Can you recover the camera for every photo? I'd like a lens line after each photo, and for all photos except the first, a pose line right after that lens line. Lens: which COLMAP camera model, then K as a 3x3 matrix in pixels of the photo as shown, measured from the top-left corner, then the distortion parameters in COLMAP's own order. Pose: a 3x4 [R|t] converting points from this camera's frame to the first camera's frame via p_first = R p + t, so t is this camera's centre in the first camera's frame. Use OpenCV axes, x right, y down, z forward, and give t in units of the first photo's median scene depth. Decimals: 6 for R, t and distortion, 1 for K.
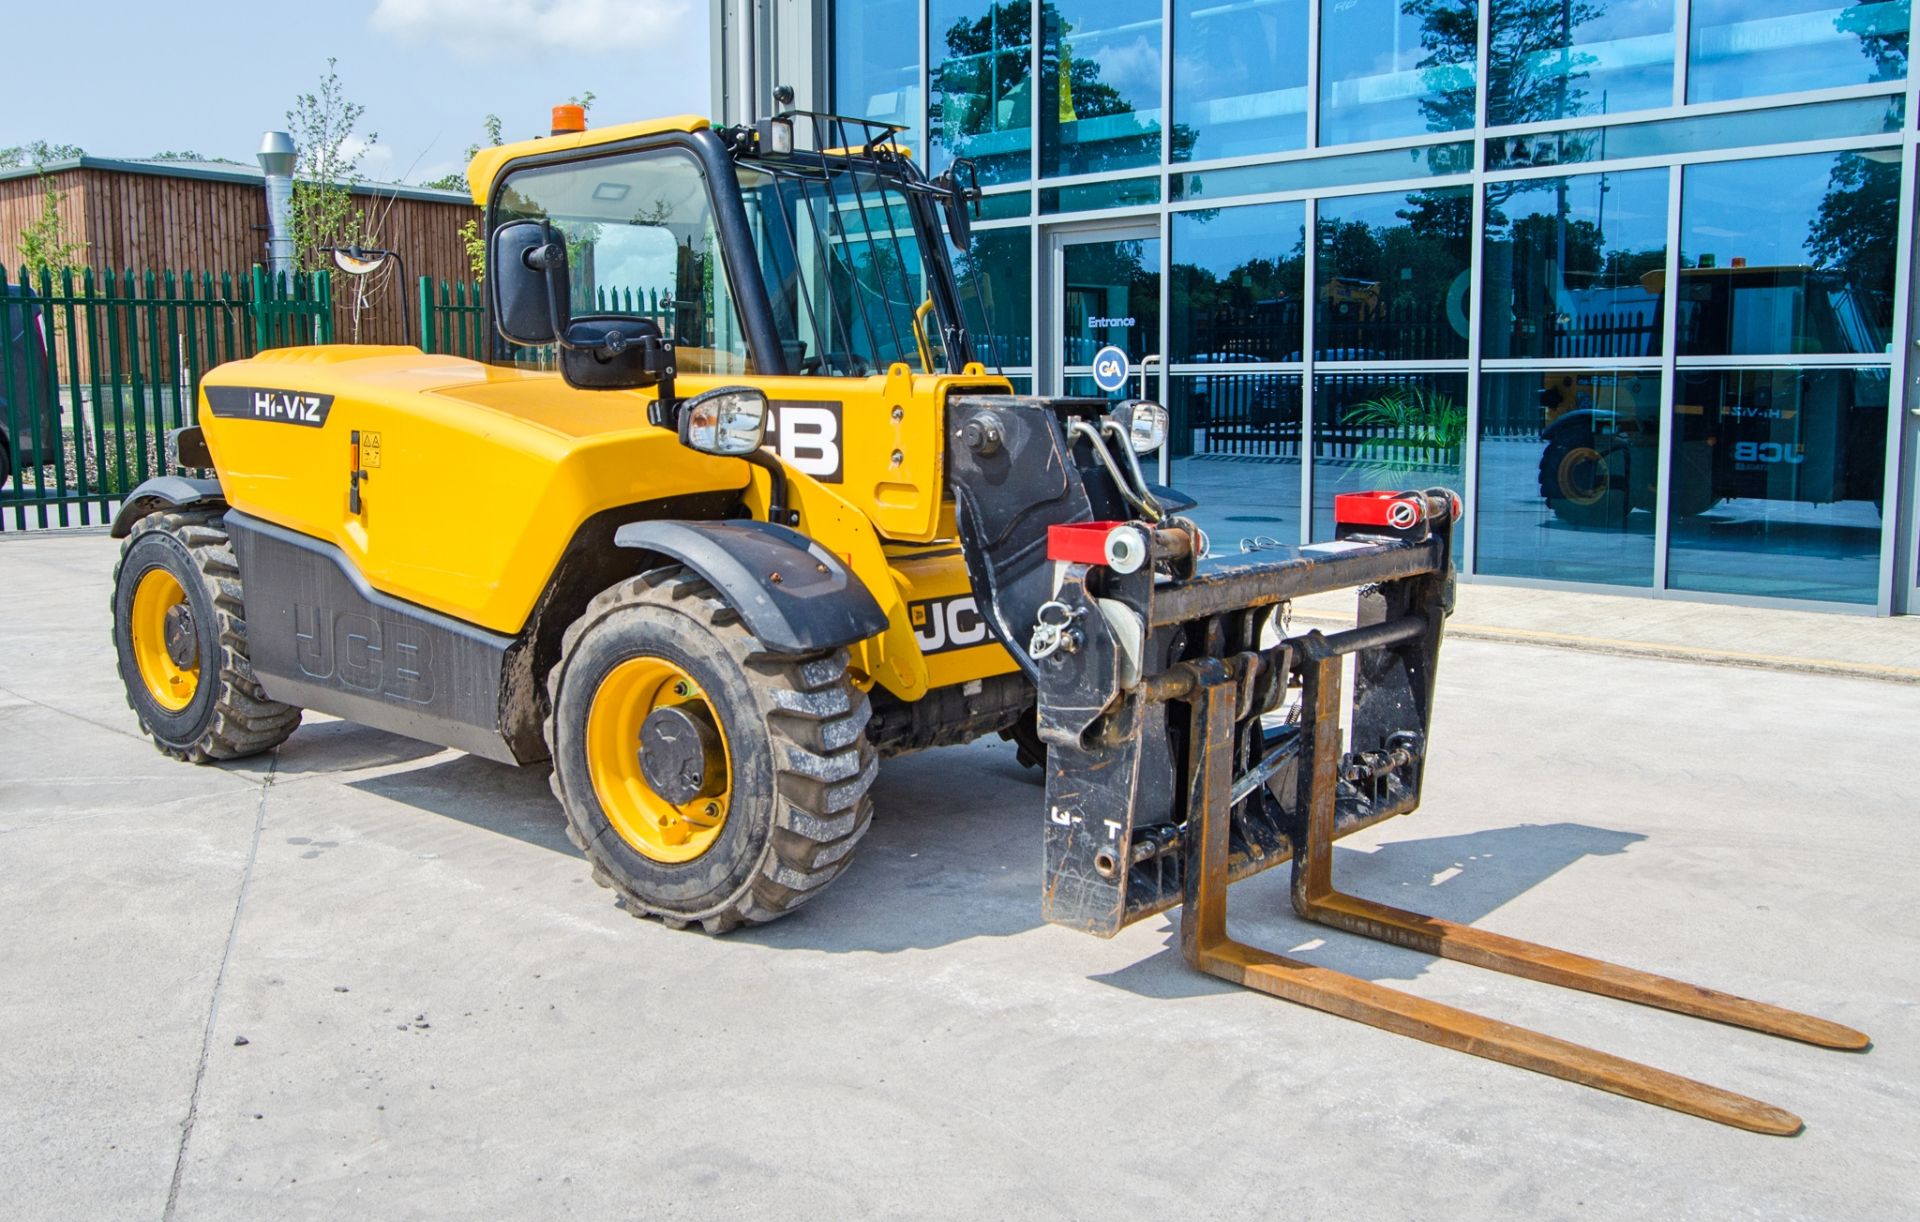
lens RADIAL K [[1673.0, 0, 877.8], [0, 1673.0, 560.9], [0, 0, 1]] dist [0.001698, 0.006103]
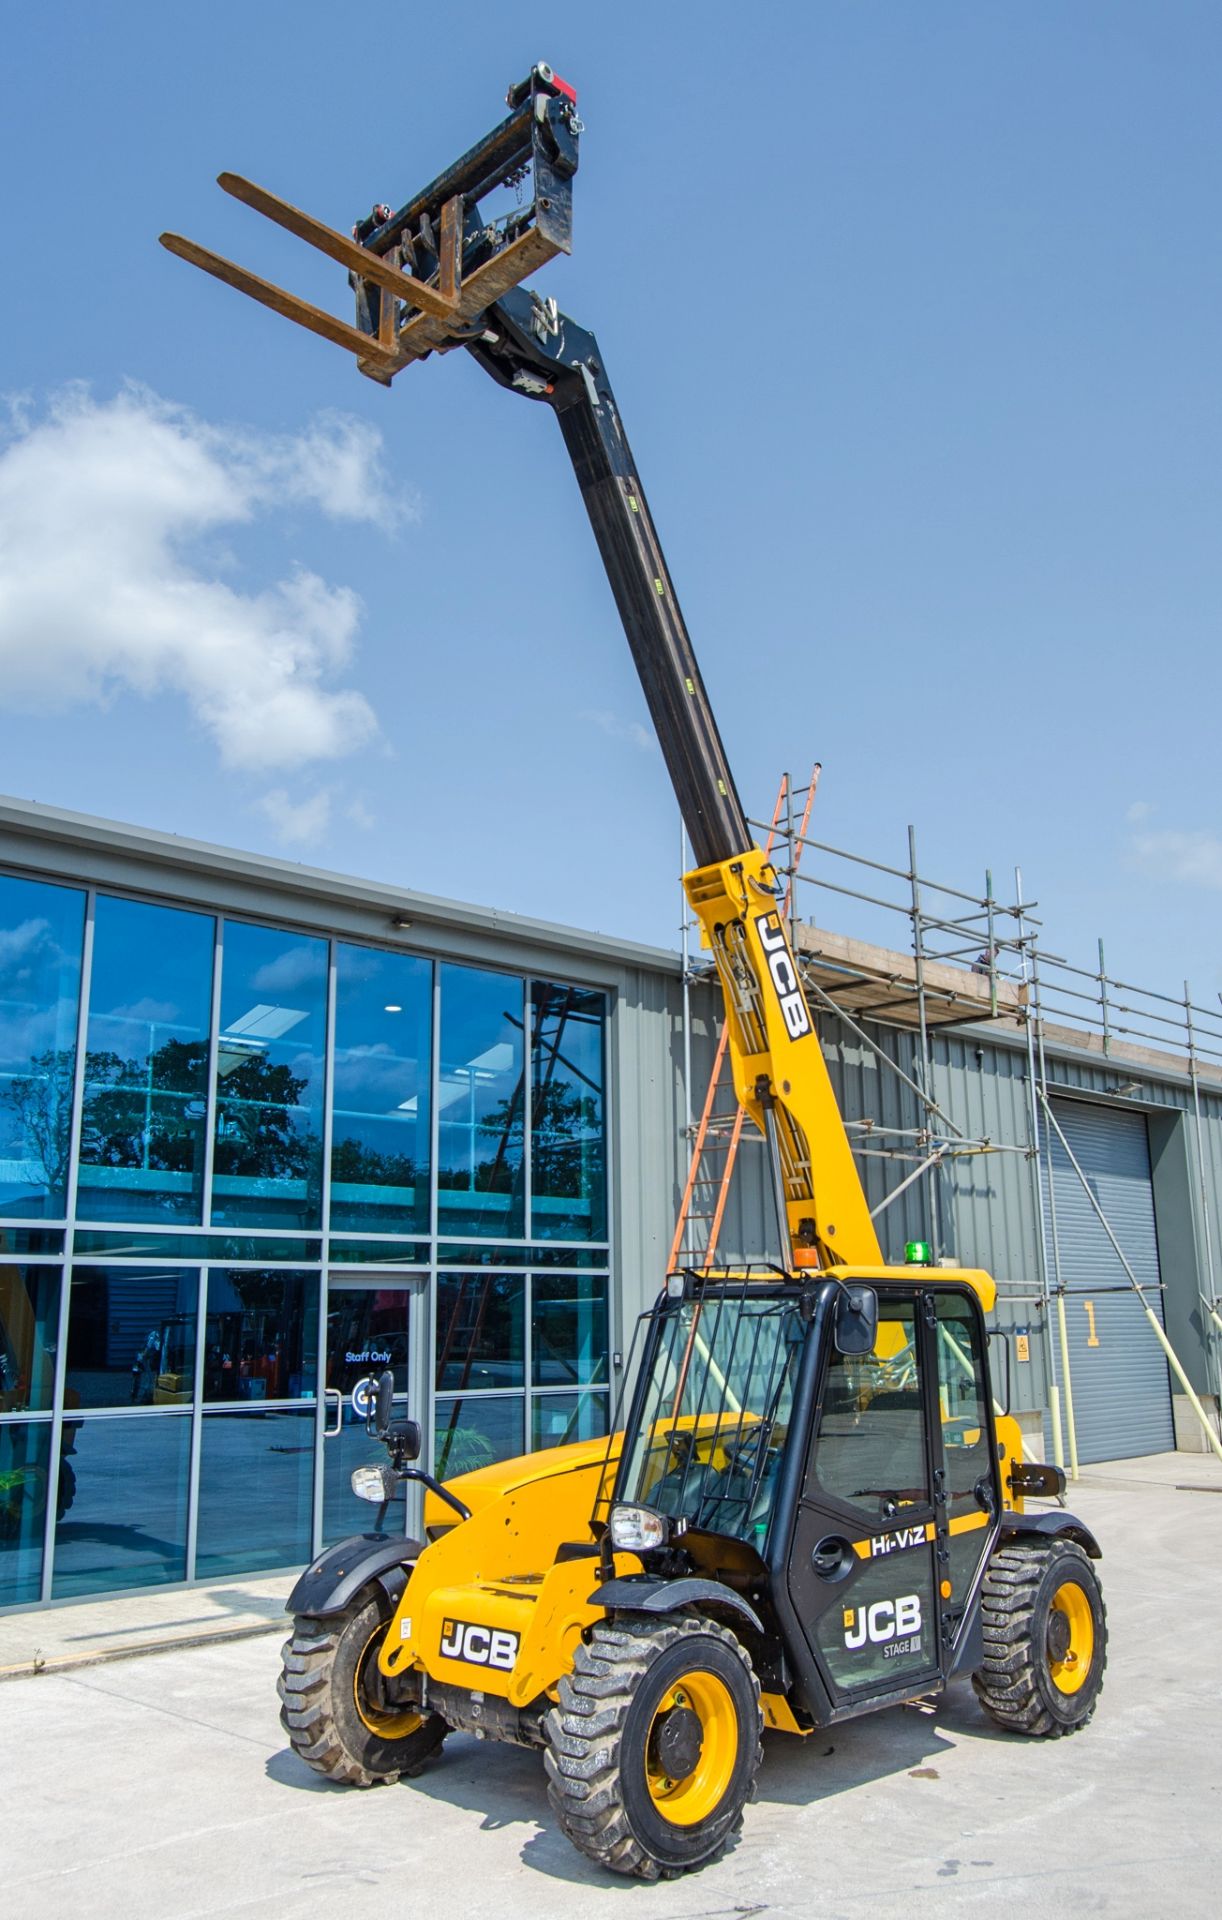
lens RADIAL K [[1561.2, 0, 628.5], [0, 1561.2, 956.1], [0, 0, 1]] dist [-0.001714, 0.005824]
pose [[-0.002352, 0.239195, 0.970969, -0.754081], [0.117338, 0.964330, -0.237275, -0.109683], [-0.993089, 0.113373, -0.030335, 0.556473]]
